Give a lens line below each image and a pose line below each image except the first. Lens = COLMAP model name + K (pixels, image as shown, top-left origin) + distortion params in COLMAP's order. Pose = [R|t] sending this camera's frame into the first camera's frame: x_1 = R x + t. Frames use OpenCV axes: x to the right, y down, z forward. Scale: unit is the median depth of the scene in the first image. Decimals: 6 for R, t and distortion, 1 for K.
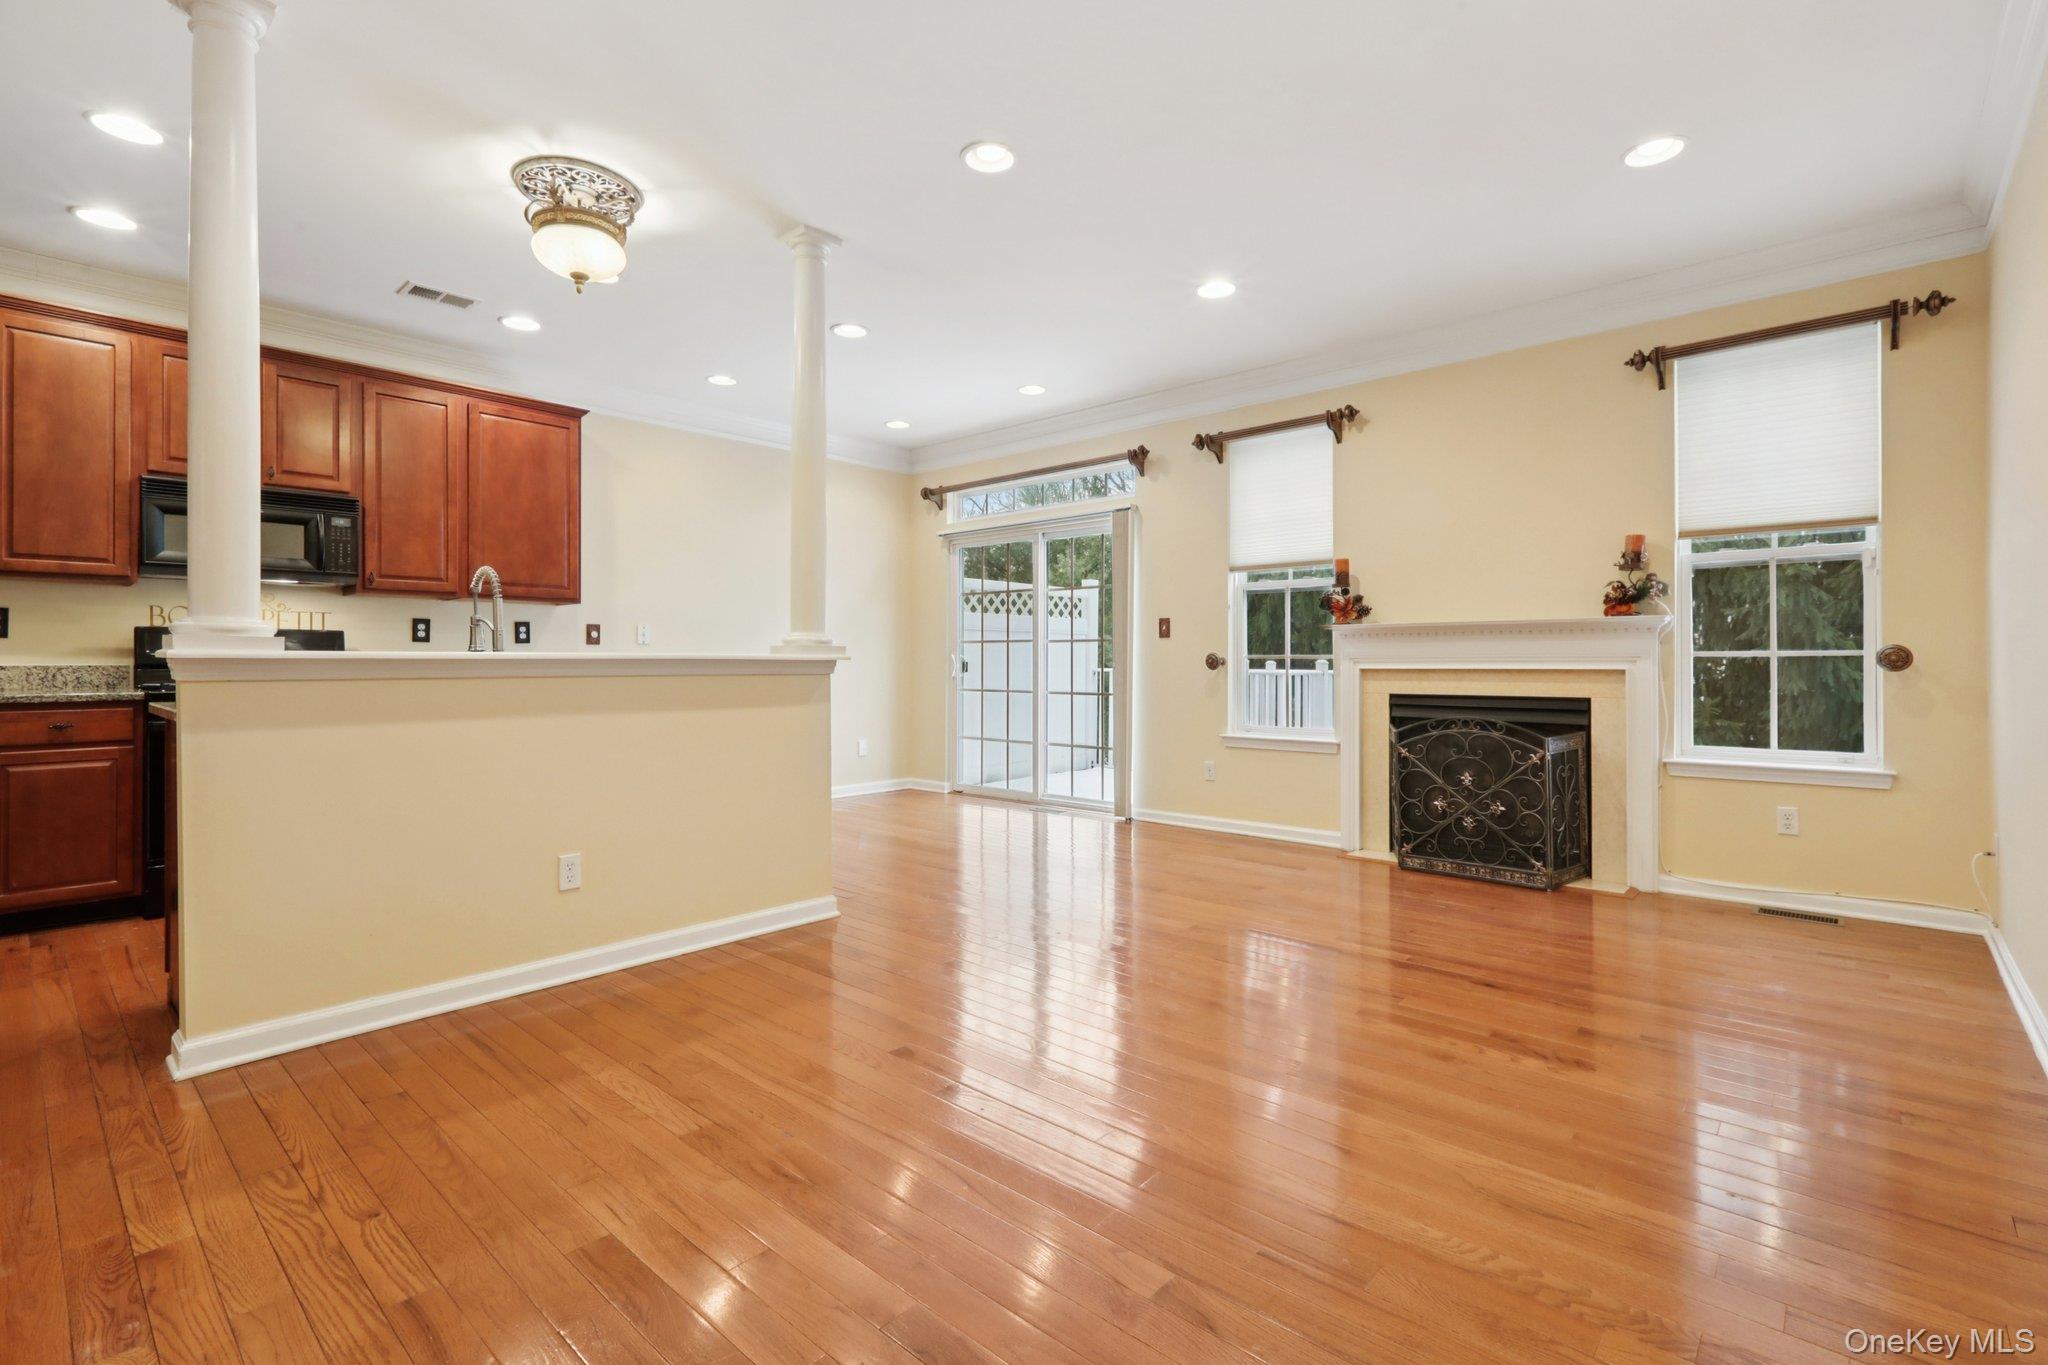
lens RADIAL K [[922.5, 0, 1016.2], [0, 922.5, 657.5], [0, 0, 1]] dist [0.002872, 0.000275]
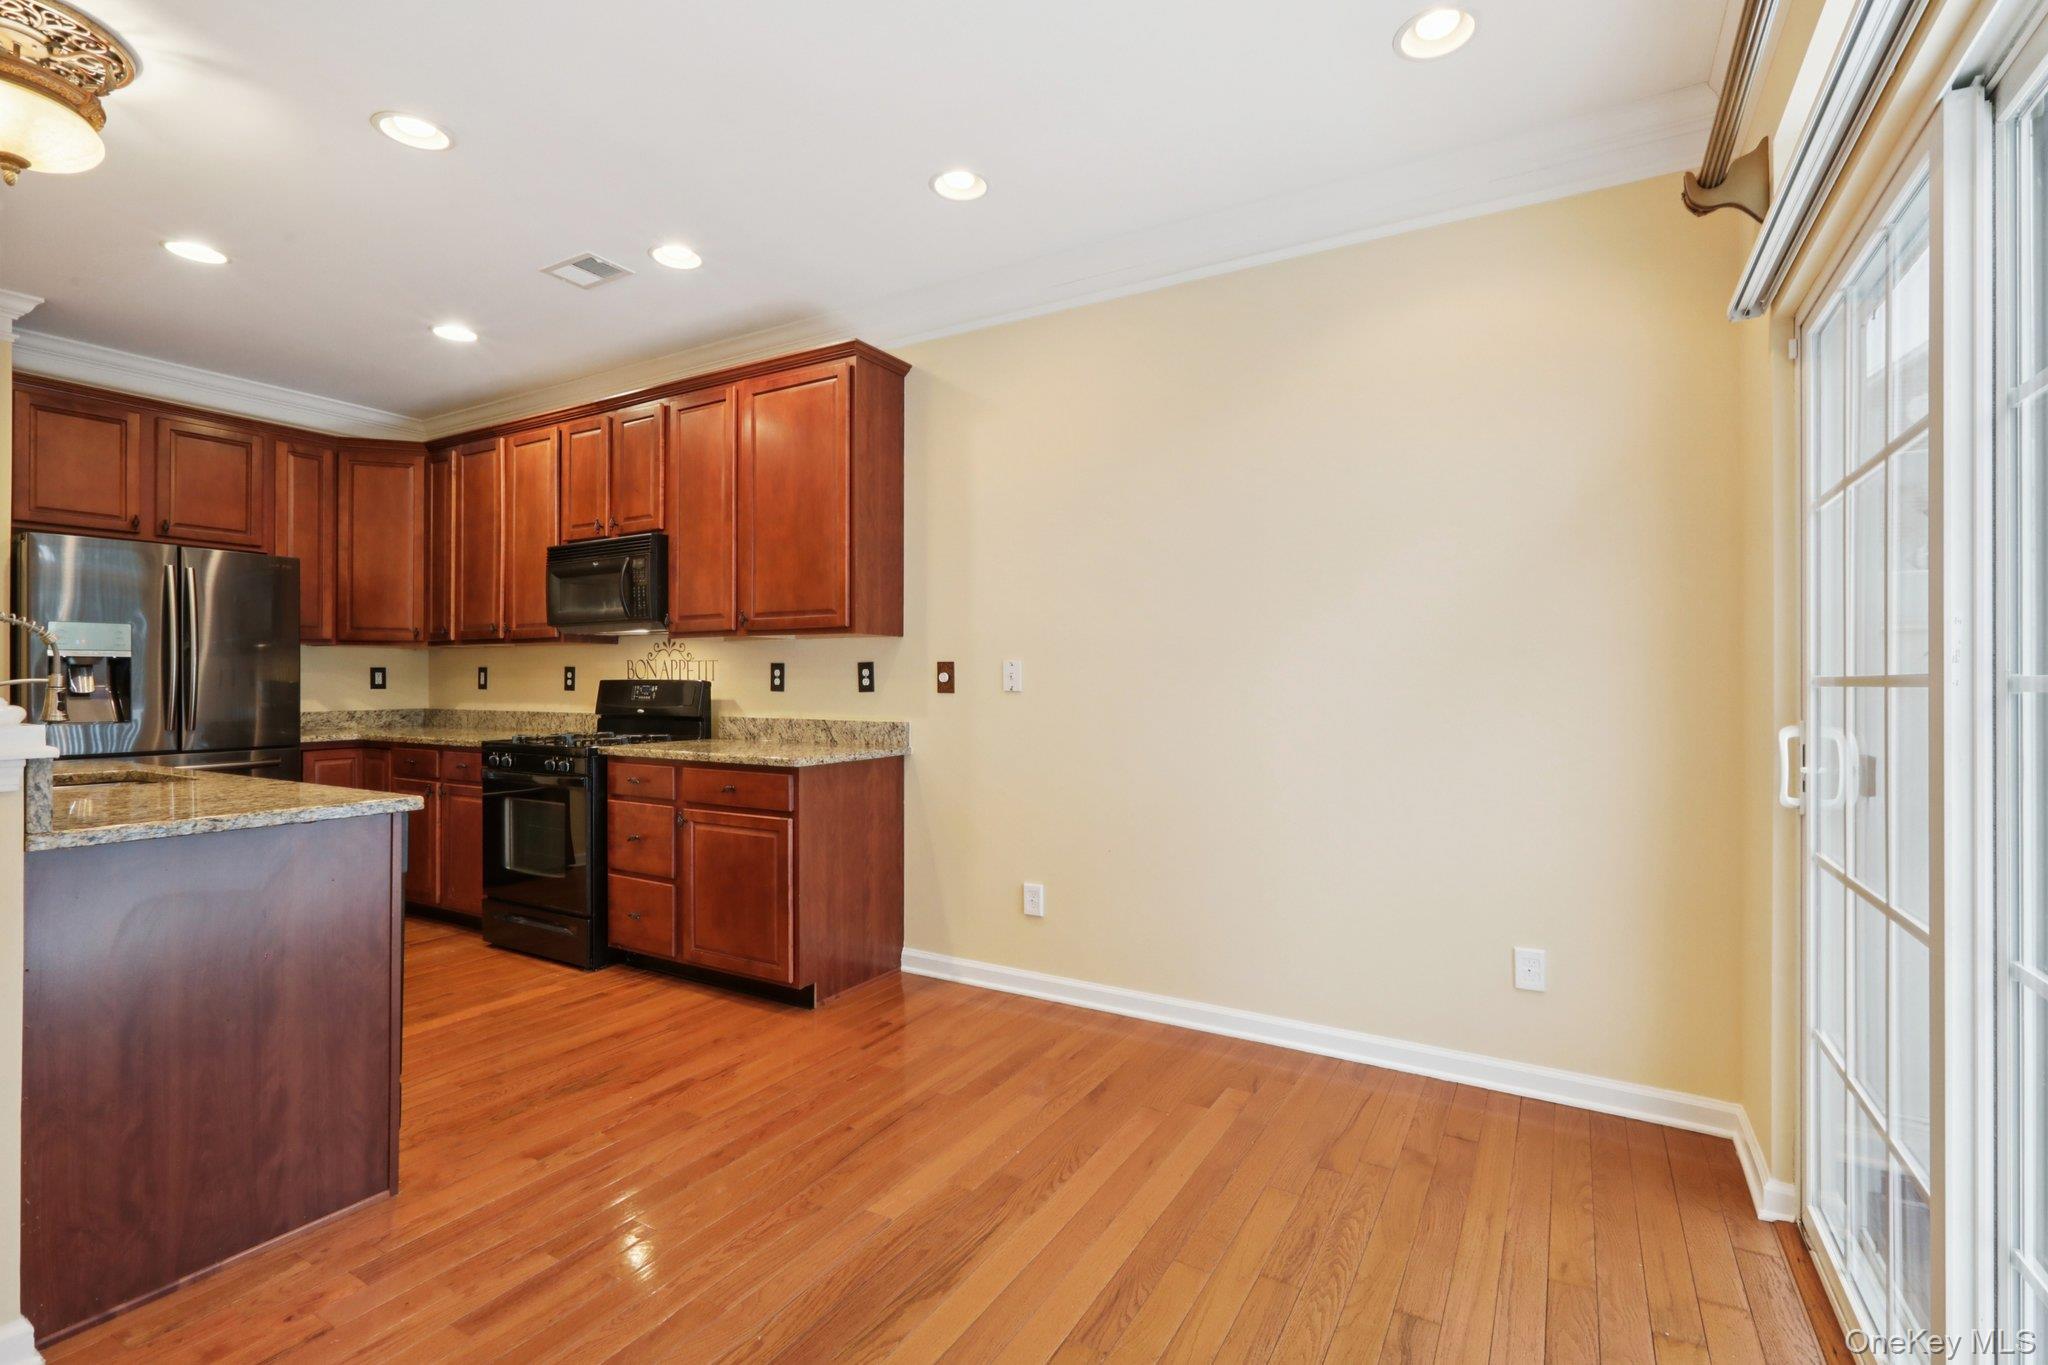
lens RADIAL K [[922.5, 0, 1040.8], [0, 922.5, 680.8], [0, 0, 1]] dist [0.002872, 0.000275]
pose [[0.218041, -0.003189, -0.975934, 0.223425], [0.001409, 0.999995, -0.002953, -0.023765], [0.975939, -0.000731, 0.218044, 1.063167]]
